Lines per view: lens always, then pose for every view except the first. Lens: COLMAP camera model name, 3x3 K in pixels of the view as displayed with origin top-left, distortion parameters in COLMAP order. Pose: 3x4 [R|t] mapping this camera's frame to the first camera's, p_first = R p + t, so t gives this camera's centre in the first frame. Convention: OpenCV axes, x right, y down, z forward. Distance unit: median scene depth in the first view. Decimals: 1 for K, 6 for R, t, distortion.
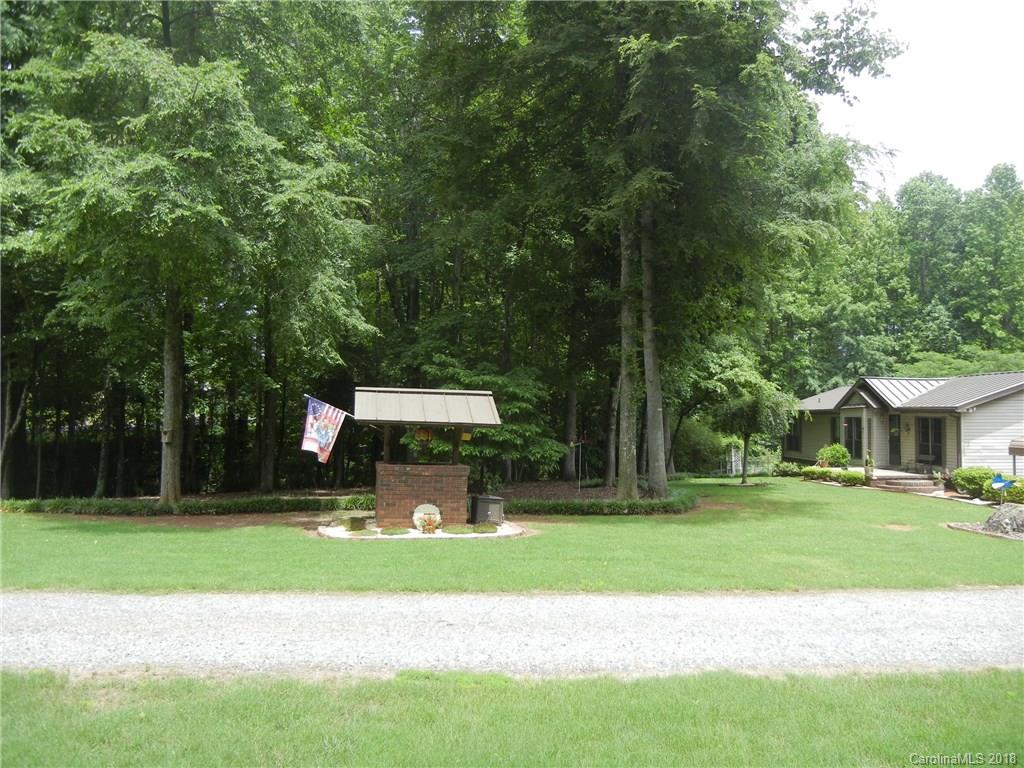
lens RADIAL K [[871.4, 0, 513.4], [0, 871.4, 377.5], [0, 0, 1]] dist [-0.011630, 0.014702]
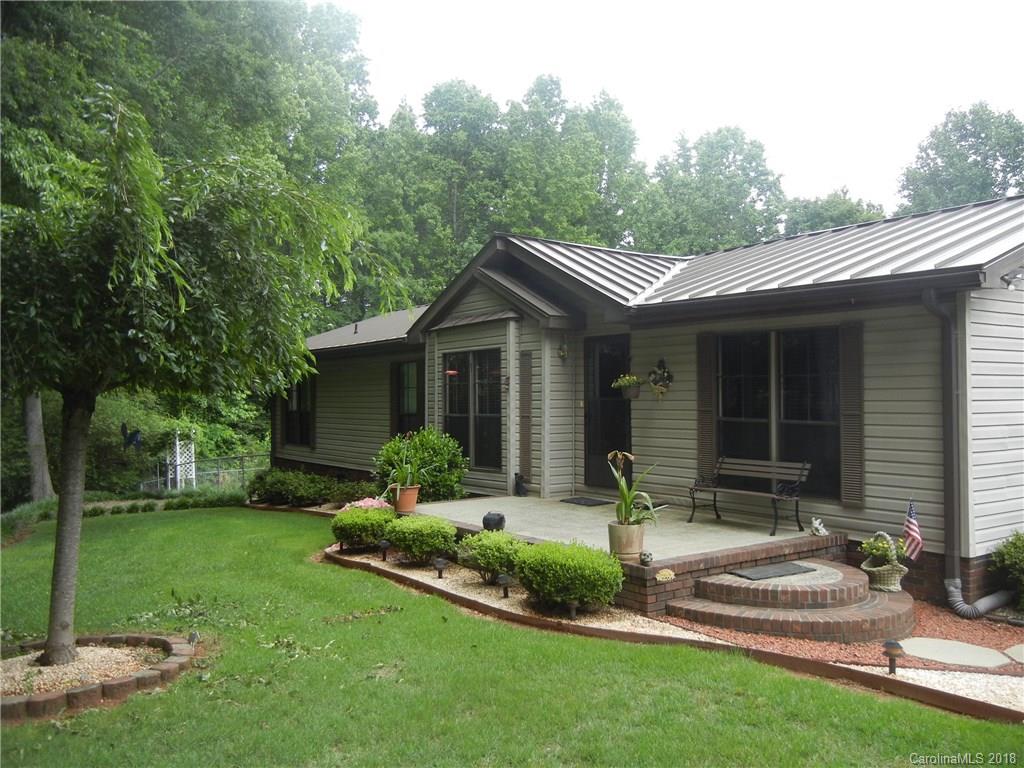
lens RADIAL K [[871.4, 0, 515.8], [0, 871.4, 385.1], [0, 0, 1]] dist [-0.011630, 0.014702]
pose [[0.843093, -0.001961, 0.537763, 0.214435], [-0.014100, 0.999569, 0.025751, 0.049628], [-0.537582, -0.029293, 0.842702, 0.686991]]
